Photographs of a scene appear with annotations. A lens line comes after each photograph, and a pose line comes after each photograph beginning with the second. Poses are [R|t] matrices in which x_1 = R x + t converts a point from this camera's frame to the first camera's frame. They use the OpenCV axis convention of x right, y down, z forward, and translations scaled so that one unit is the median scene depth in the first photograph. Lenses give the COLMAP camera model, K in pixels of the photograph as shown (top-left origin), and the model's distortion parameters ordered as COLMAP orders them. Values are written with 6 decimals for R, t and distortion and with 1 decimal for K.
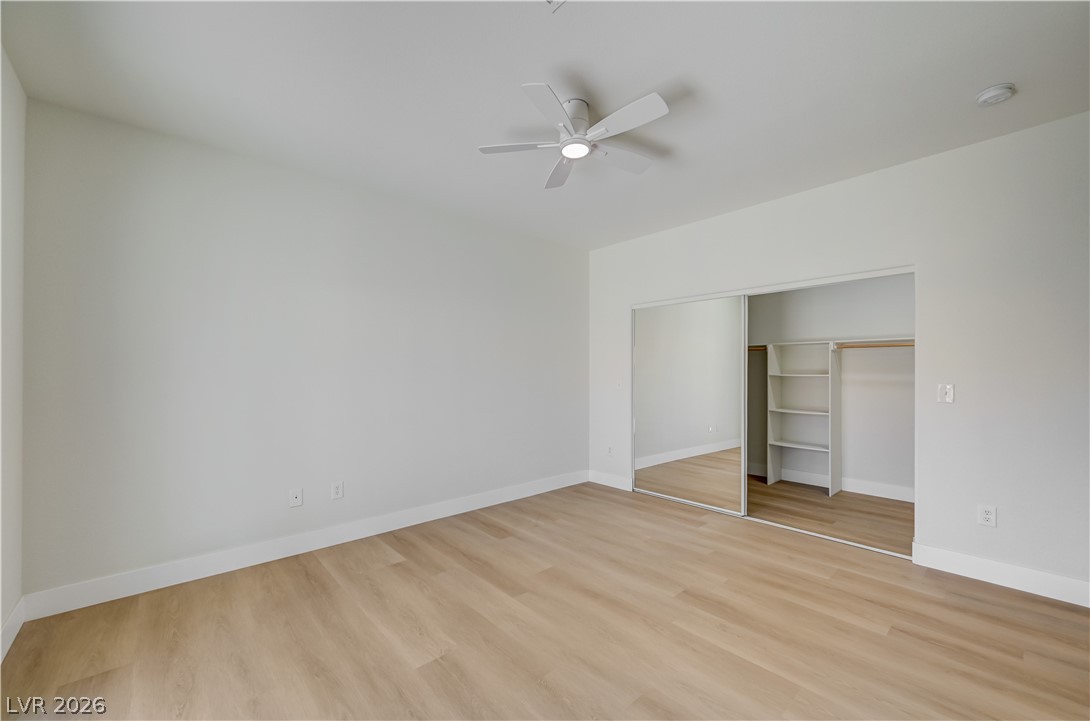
lens RADIAL K [[432.7, 0, 558.5], [0, 432.7, 374.1], [0, 0, 1]] dist [-0.000052, -0.000047]
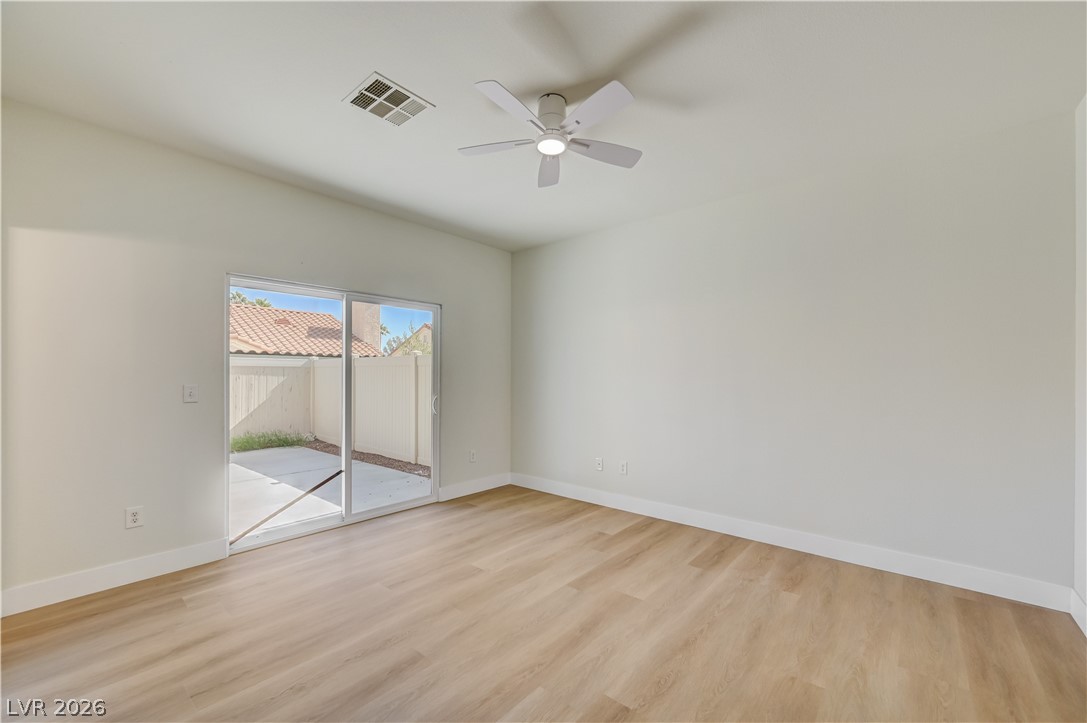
lens RADIAL K [[434.4, 0, 543.4], [0, 434.4, 377.9], [0, 0, 1]] dist [-0.000065, -0.000229]
pose [[0.112395, 0.005875, -0.993646, 0.819018], [-0.005667, 0.999970, 0.005271, 0.002380], [0.993647, 0.005039, 0.112425, 0.711638]]
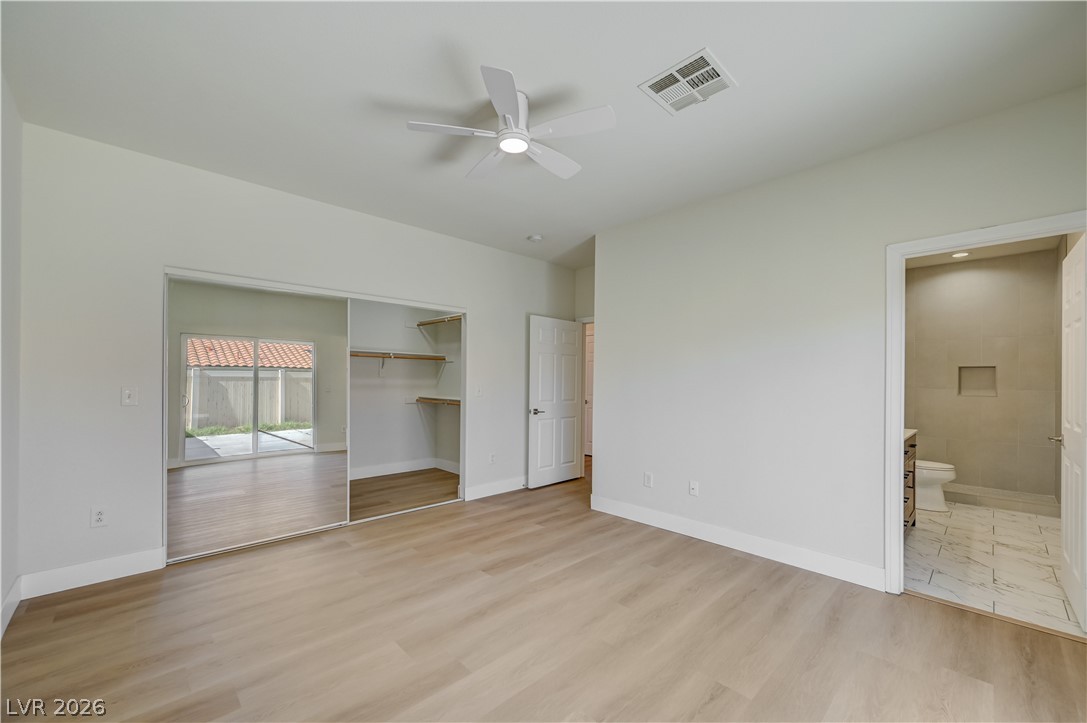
lens RADIAL K [[434.4, 0, 543.4], [0, 434.4, 377.9], [0, 0, 1]] dist [-0.000065, -0.000229]
pose [[-0.018715, 0.003780, 0.999818, -0.751782], [-0.003912, 0.999985, -0.003854, 0.002504], [-0.999817, -0.003984, -0.018700, 0.770886]]
